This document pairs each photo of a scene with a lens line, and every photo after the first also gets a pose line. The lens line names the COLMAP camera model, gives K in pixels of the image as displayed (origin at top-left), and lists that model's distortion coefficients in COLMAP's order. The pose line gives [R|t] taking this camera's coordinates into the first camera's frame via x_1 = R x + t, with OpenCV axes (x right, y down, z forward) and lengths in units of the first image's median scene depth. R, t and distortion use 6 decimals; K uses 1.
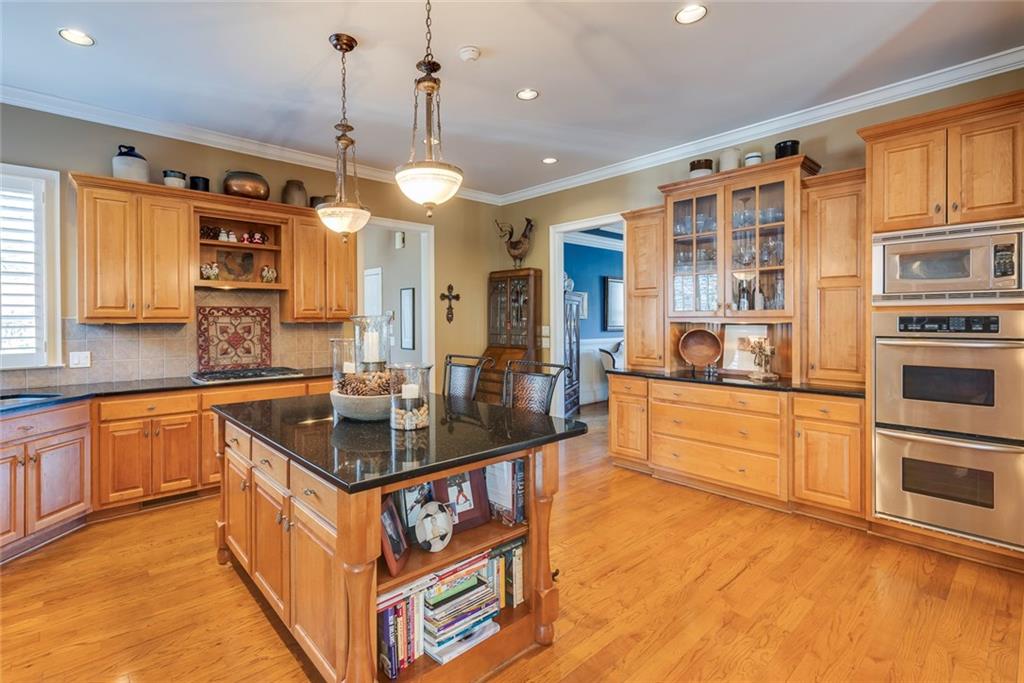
lens RADIAL K [[491.1, 0, 495.5], [0, 491.1, 321.9], [0, 0, 1]] dist [0.006165, -0.000016]
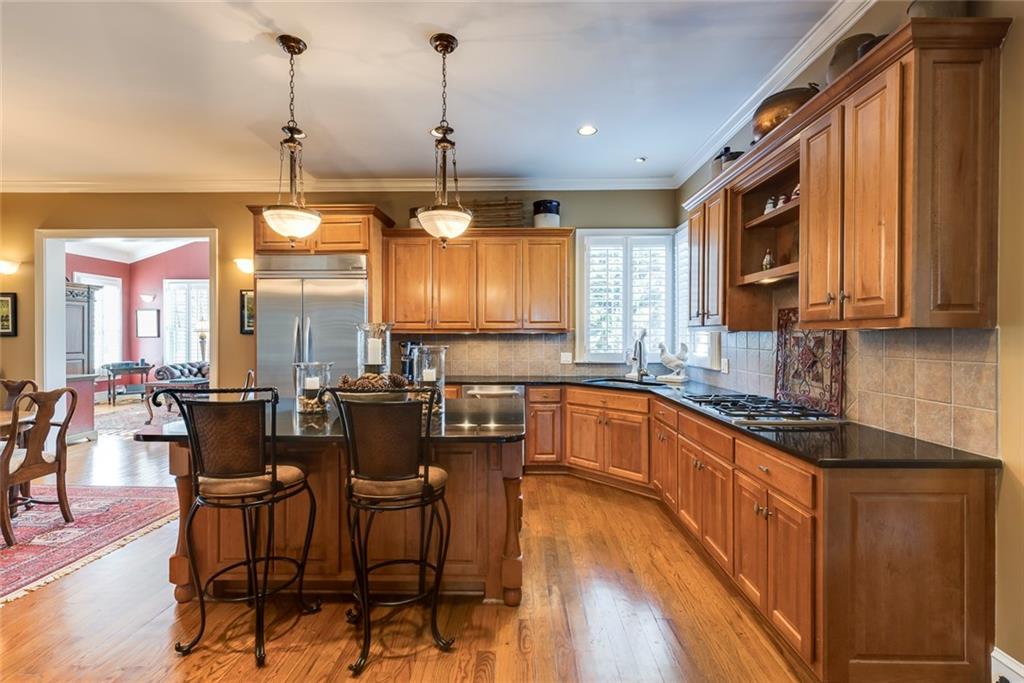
lens RADIAL K [[465.2, 0, 515.6], [0, 465.2, 337.9], [0, 0, 1]] dist [0.007873, -0.001623]
pose [[-0.684634, 0.007136, -0.728852, 0.176306], [-0.001002, 0.999942, 0.010732, 0.004468], [0.728887, 0.008078, -0.684587, 1.167579]]
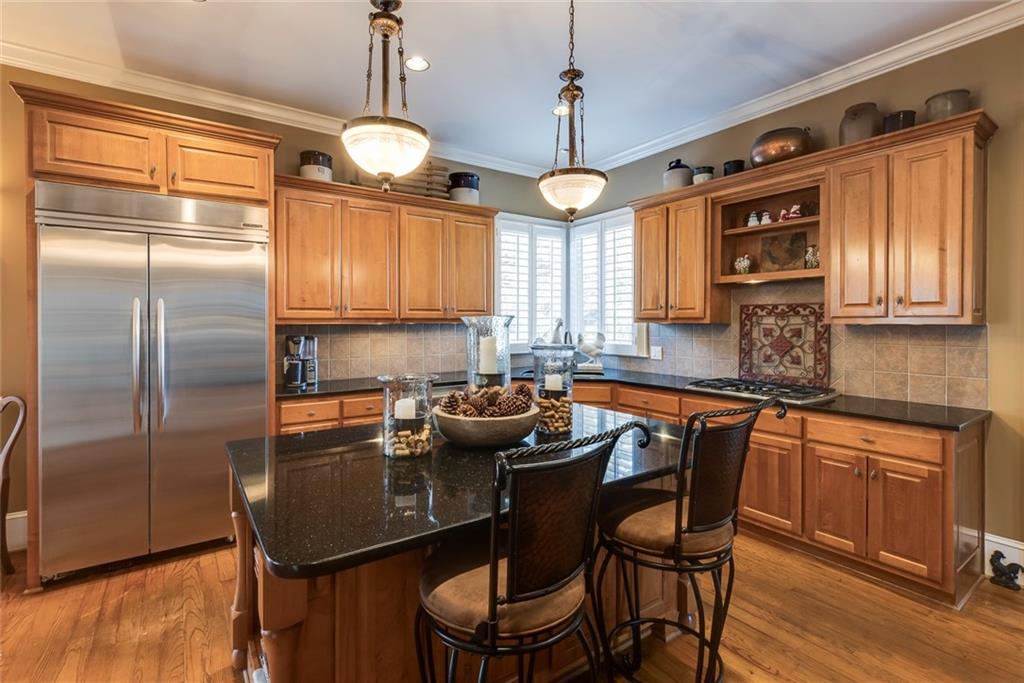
lens RADIAL K [[465.2, 0, 509.7], [0, 465.2, 326.0], [0, 0, 1]] dist [0.007873, -0.001623]
pose [[-0.135261, 0.014101, -0.990710, 0.287206], [-0.003976, 0.999883, 0.014774, -0.004486], [0.990802, 0.005937, -0.135189, 0.682391]]
